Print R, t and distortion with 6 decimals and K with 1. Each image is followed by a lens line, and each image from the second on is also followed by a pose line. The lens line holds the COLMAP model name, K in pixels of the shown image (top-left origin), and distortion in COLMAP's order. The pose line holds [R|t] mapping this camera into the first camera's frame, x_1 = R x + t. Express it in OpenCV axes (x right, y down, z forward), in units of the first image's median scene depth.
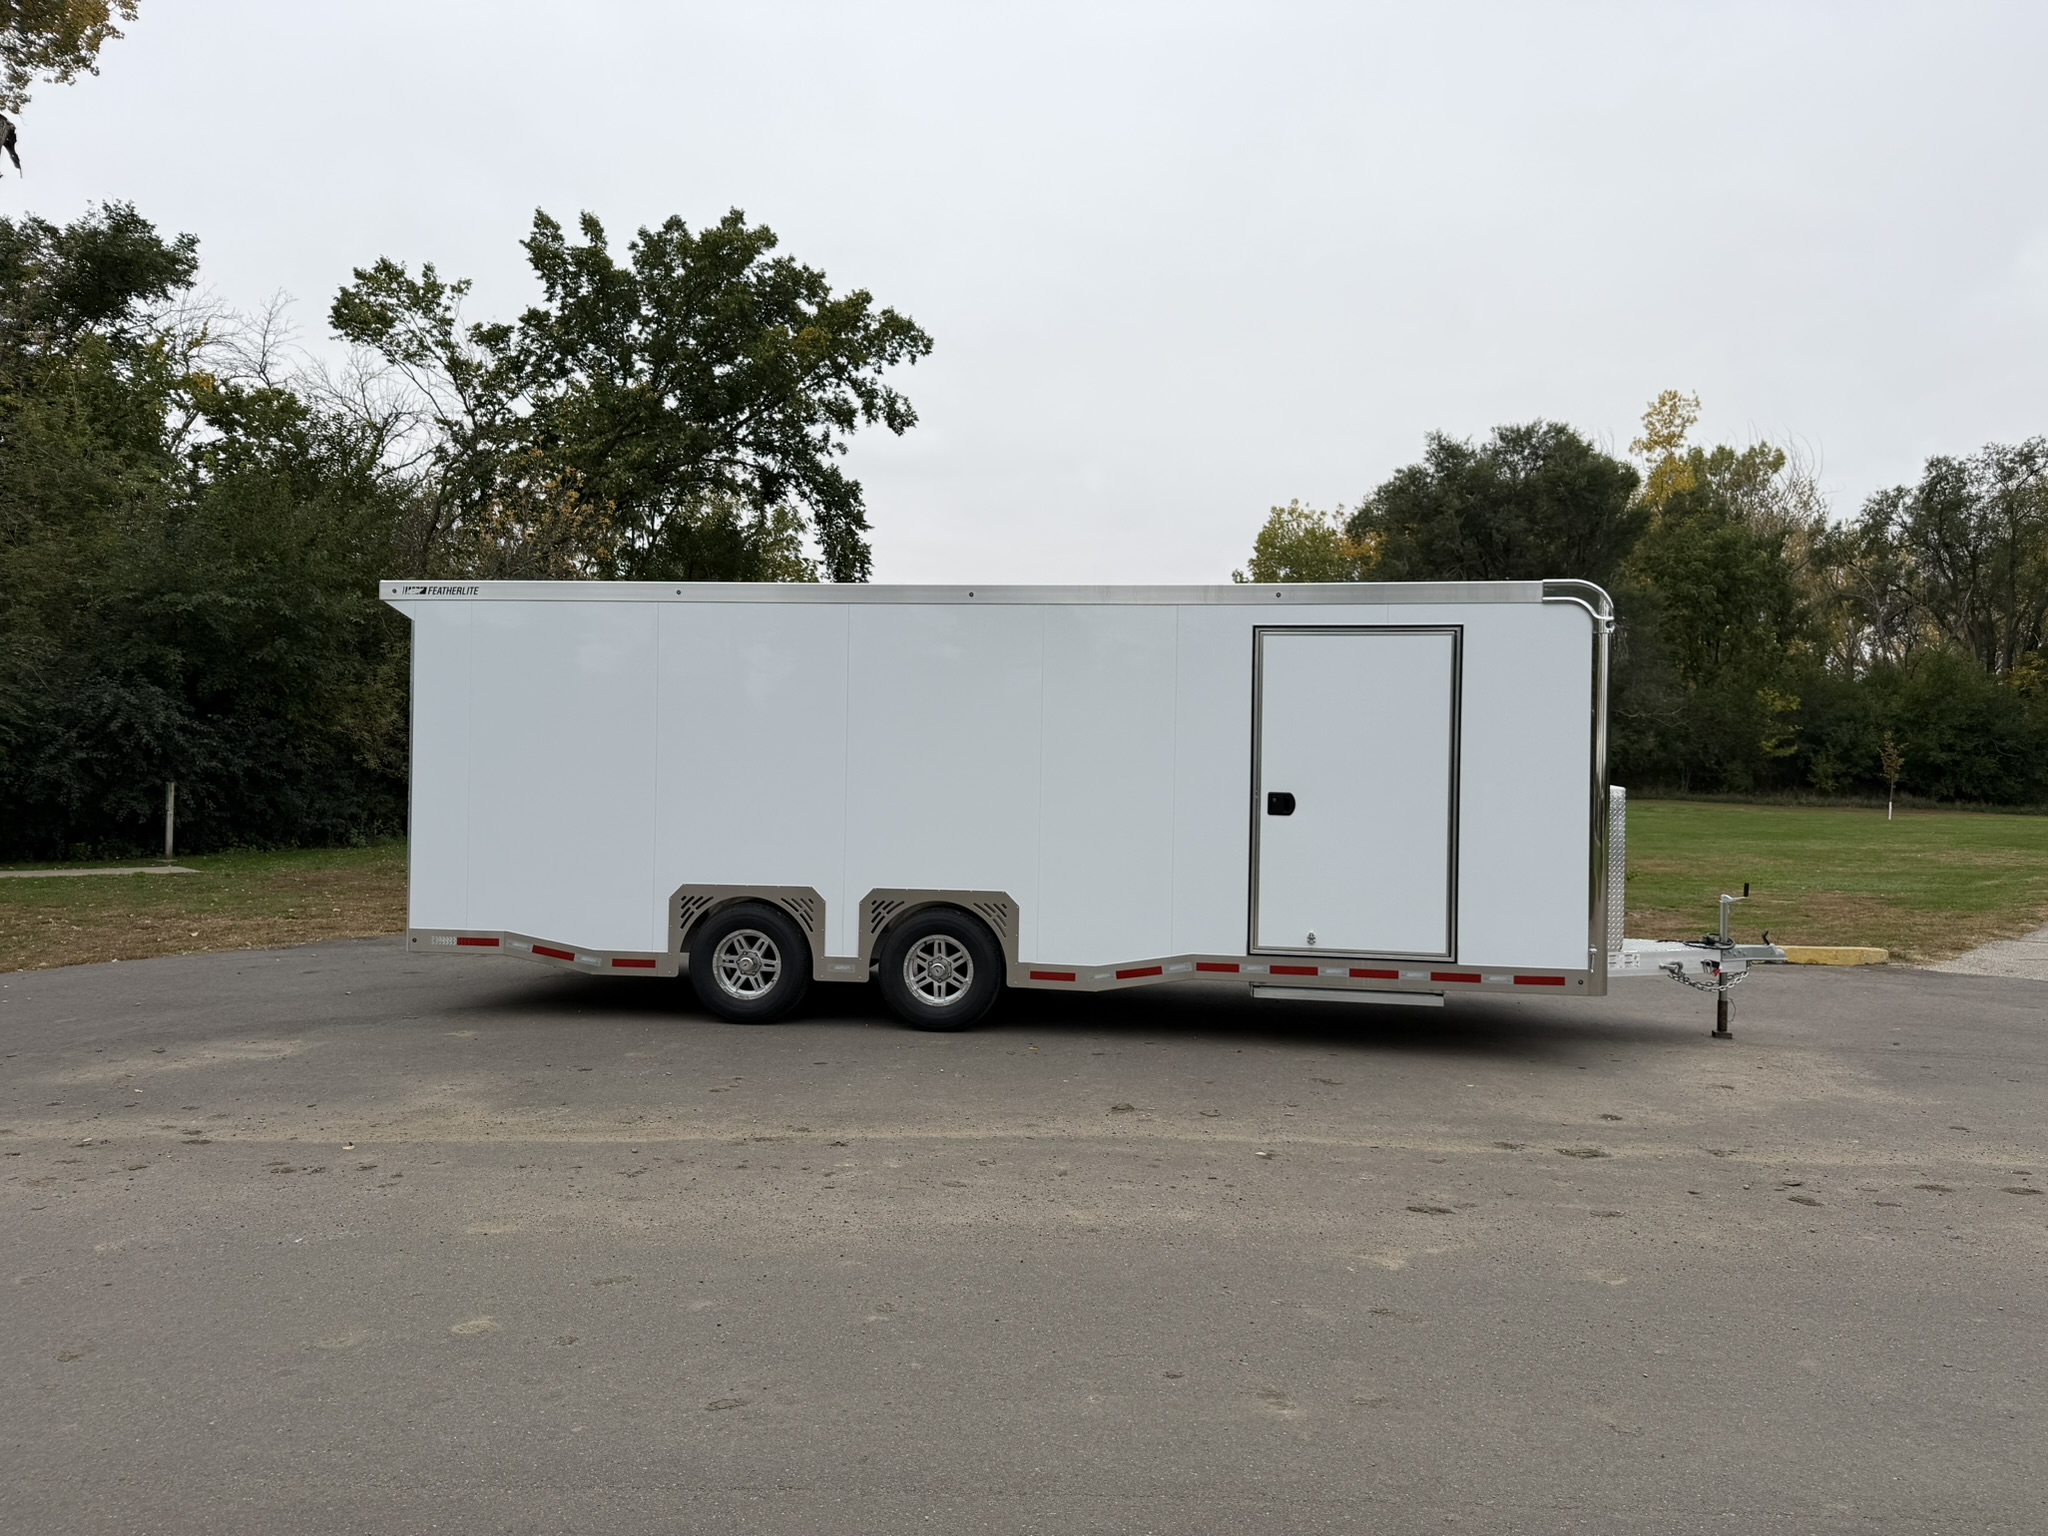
lens RADIAL K [[1462.7, 0, 1040.9], [0, 1462.7, 767.8], [0, 0, 1]] dist [0.044993, -0.057565]
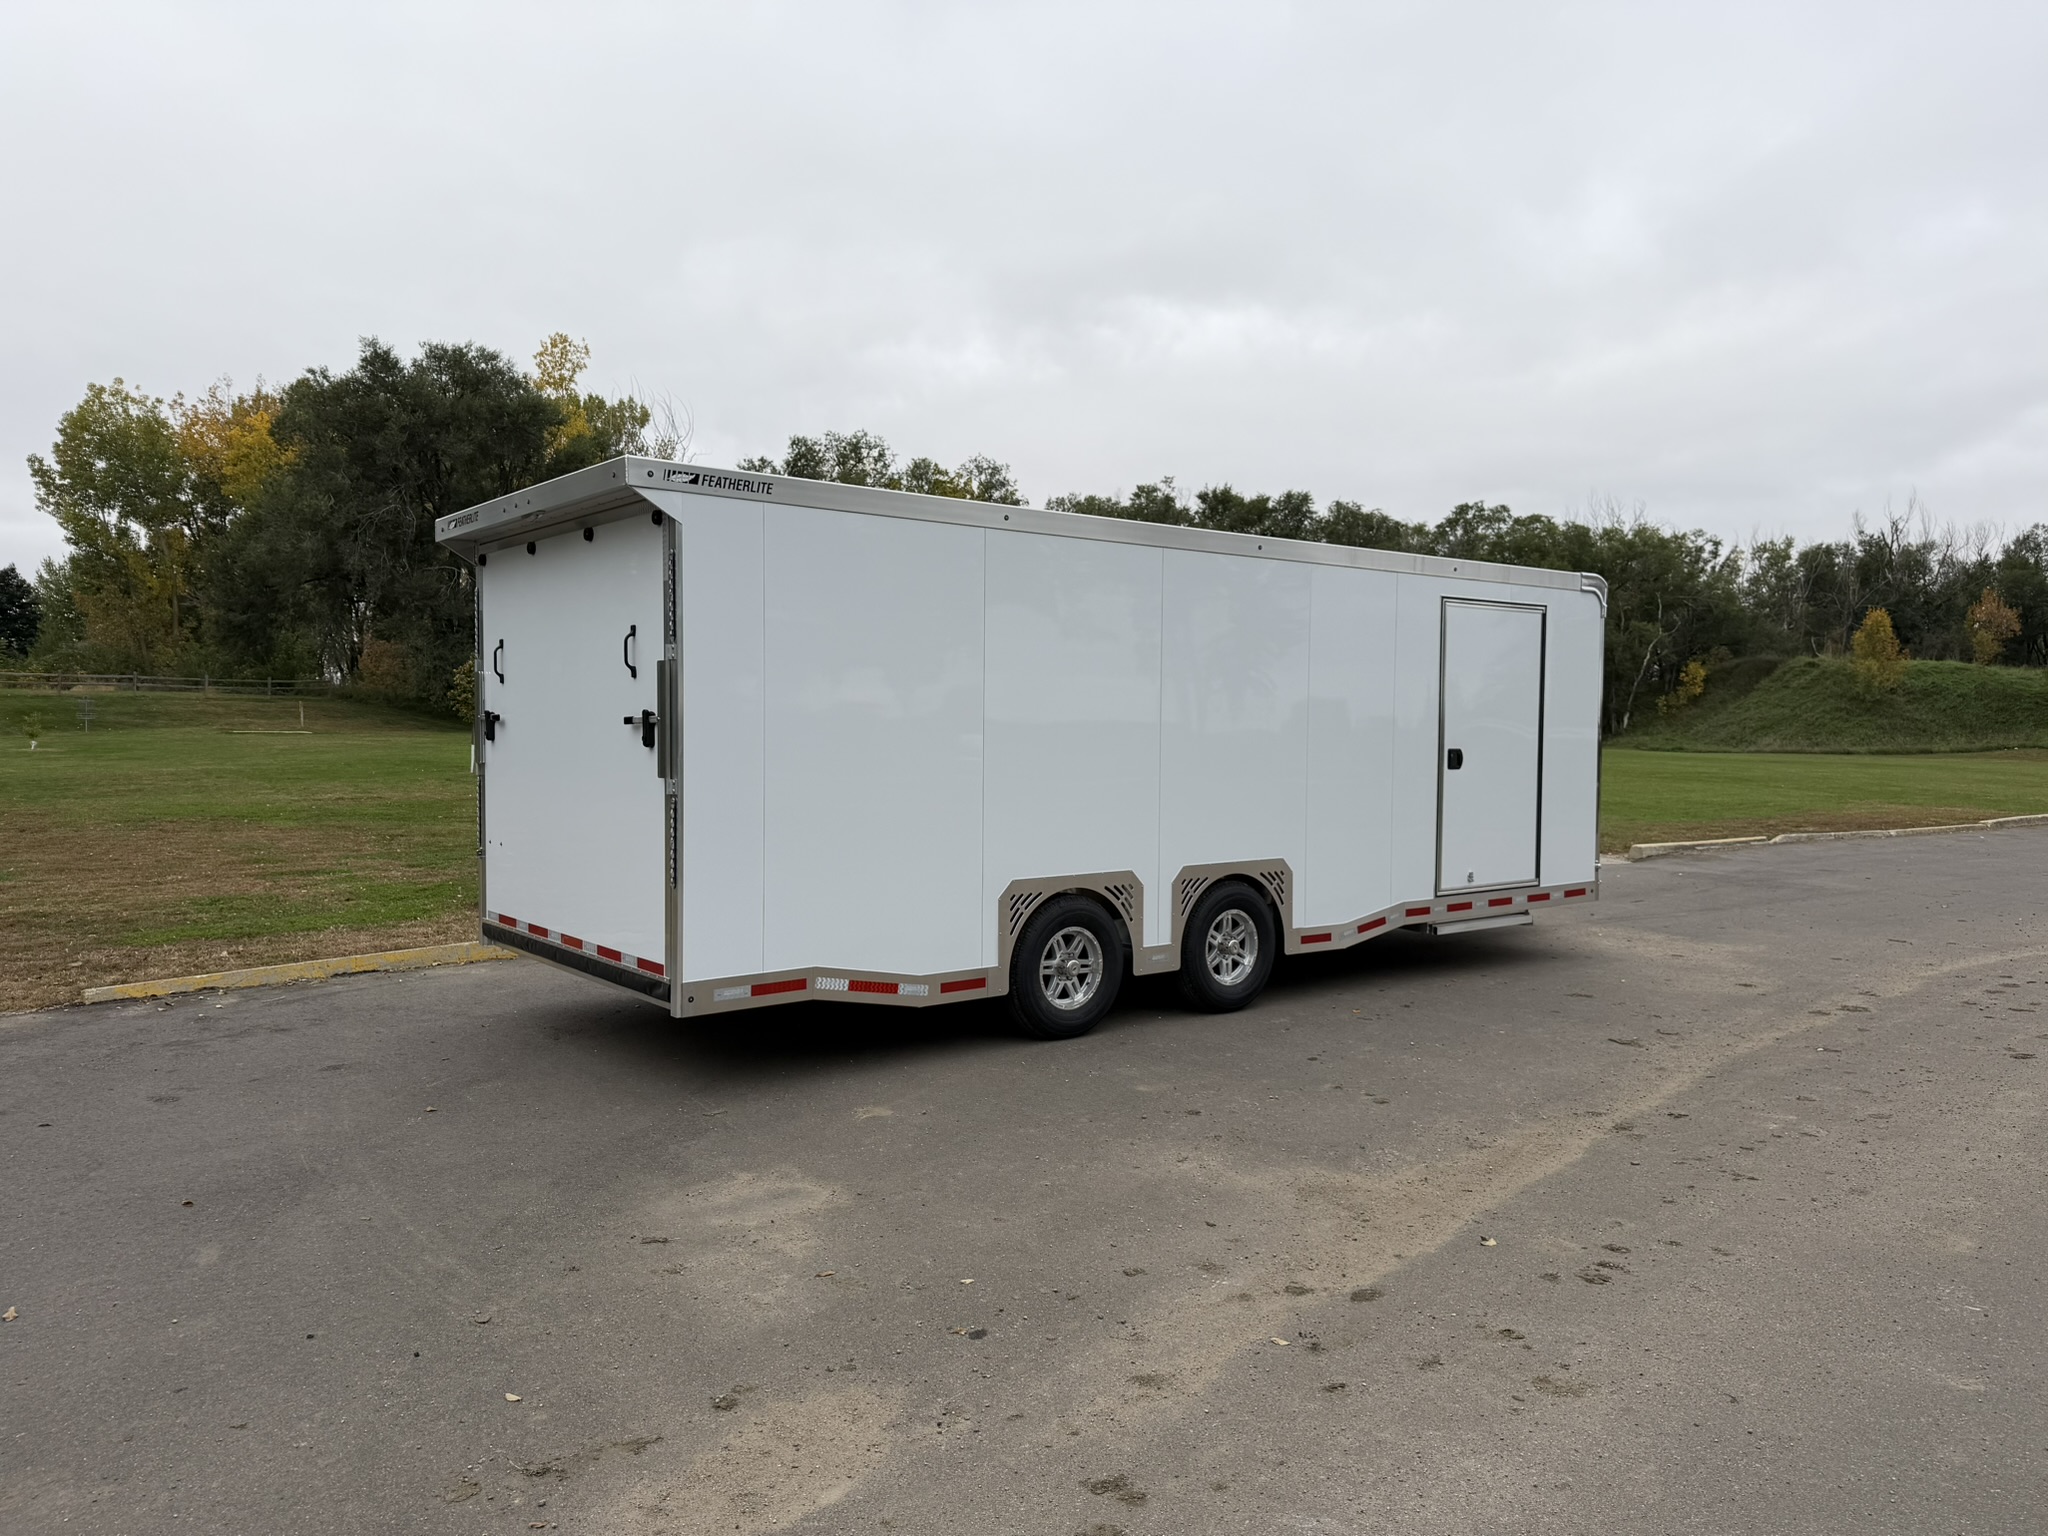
lens RADIAL K [[1462.7, 0, 977.3], [0, 1462.7, 760.9], [0, 0, 1]] dist [0.044993, -0.057565]
pose [[0.692691, -0.031873, 0.720530, -0.854779], [-0.000510, 0.999001, 0.044682, -0.023399], [-0.721234, -0.031318, 0.691983, 0.465251]]
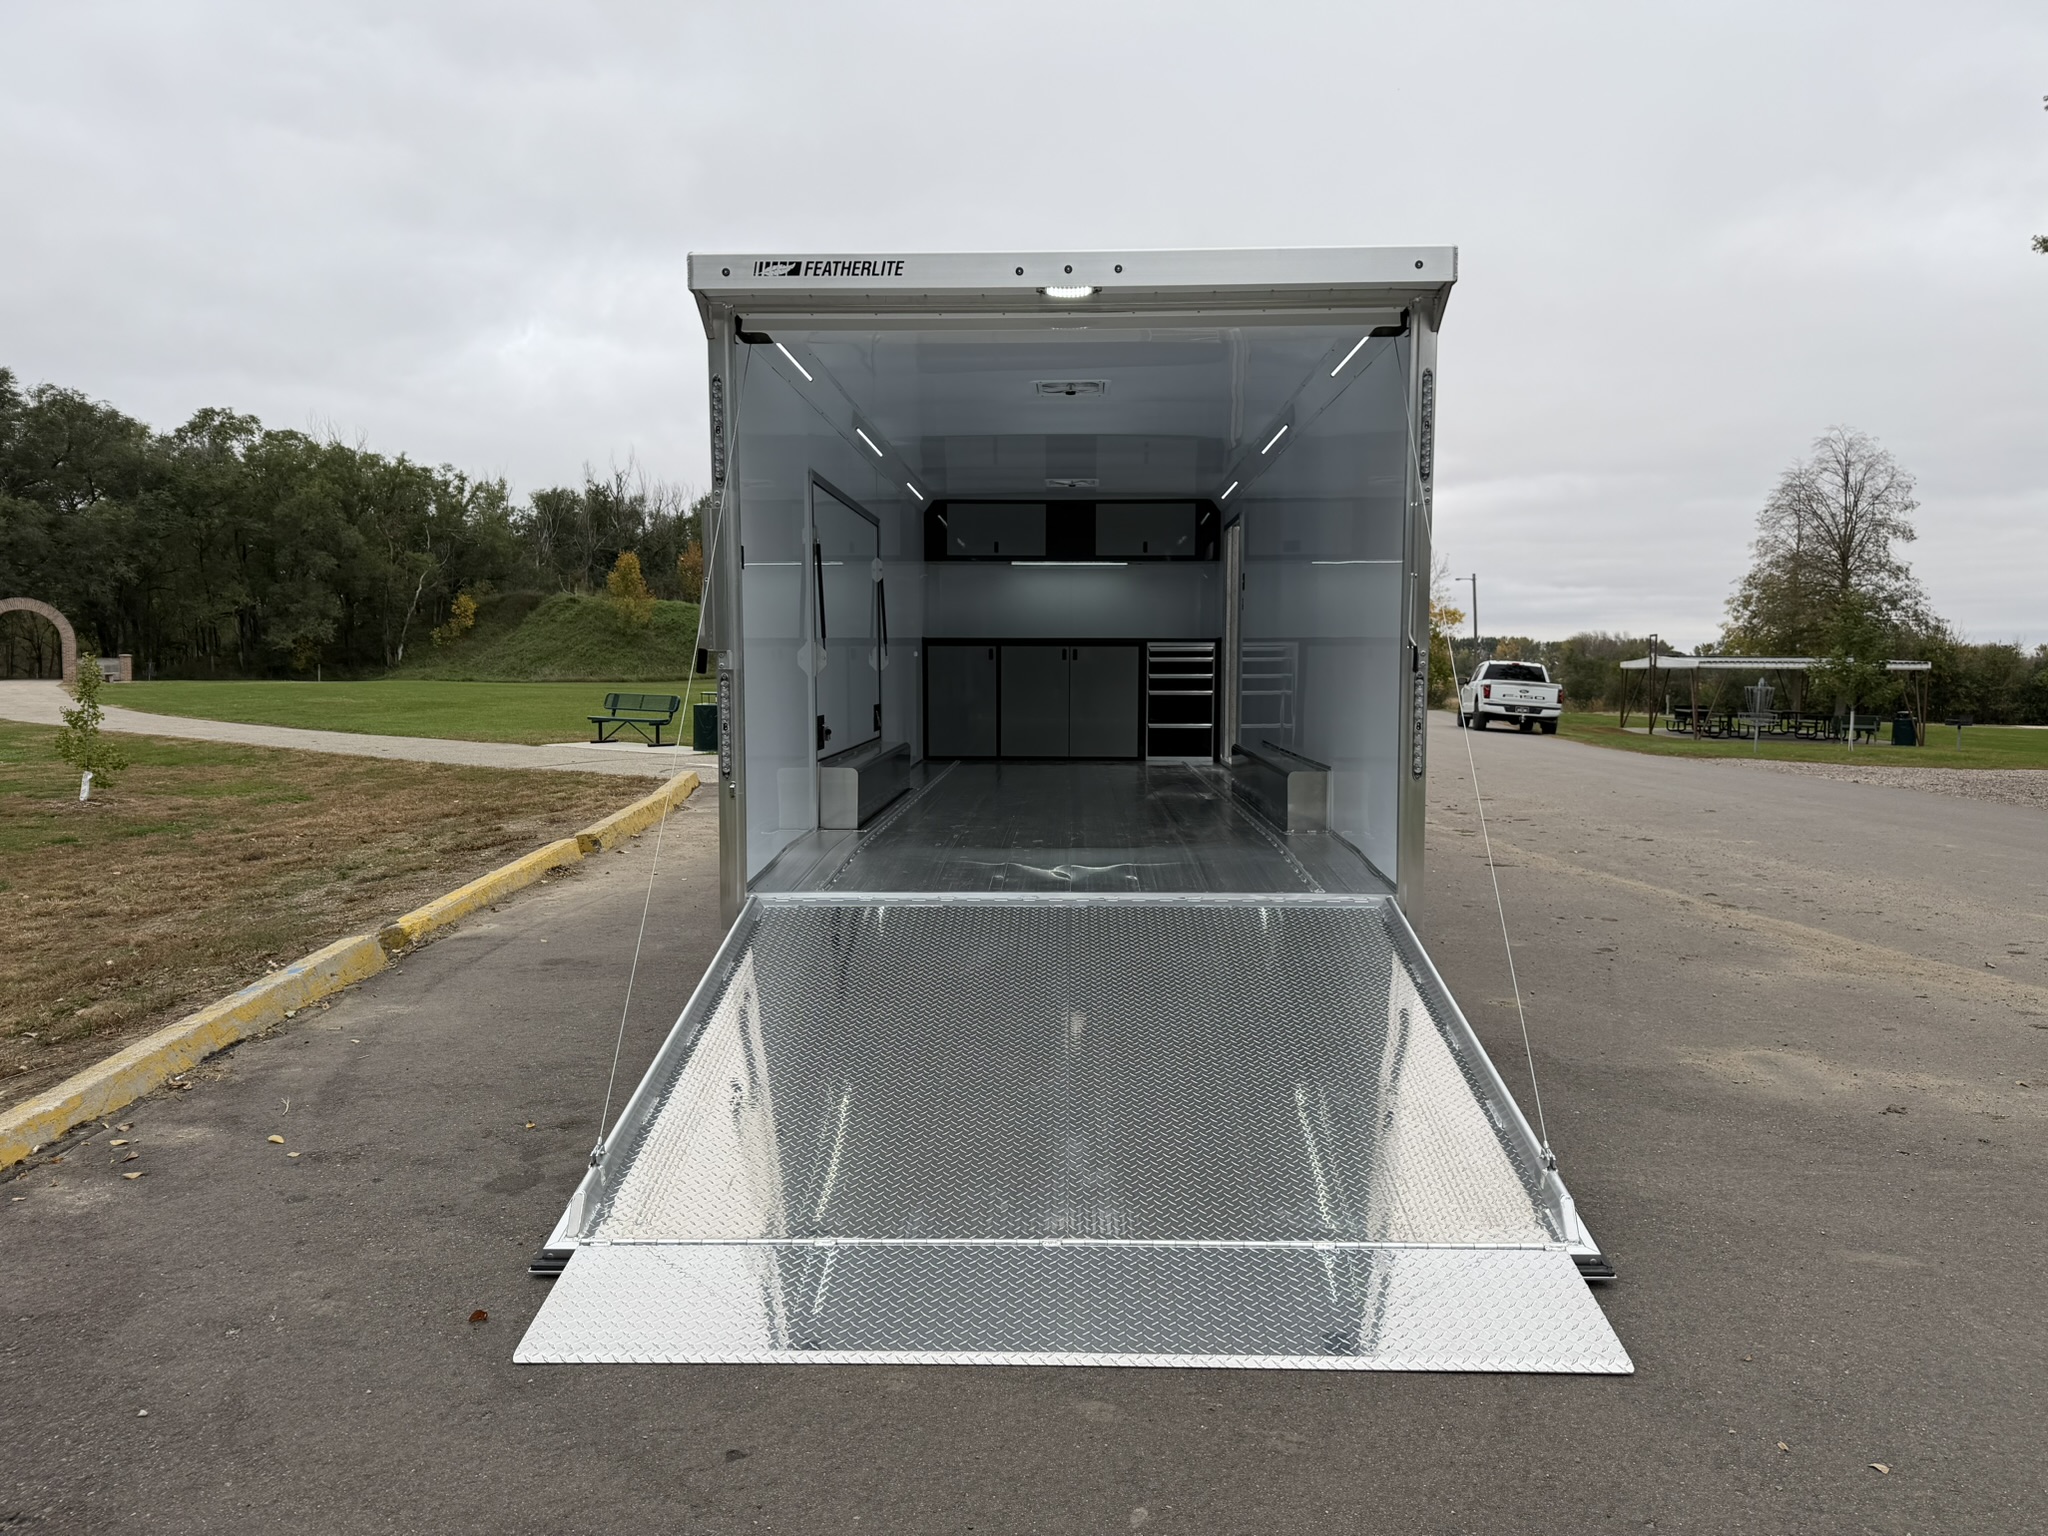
lens RADIAL K [[1462.7, 0, 1064.0], [0, 1462.7, 757.8], [0, 0, 1]] dist [0.044993, -0.057565]
pose [[-0.142554, -0.081246, 0.986447, -0.877279], [-0.010061, 0.996693, 0.080636, -0.018155], [-0.989736, 0.001570, -0.142900, 0.580622]]
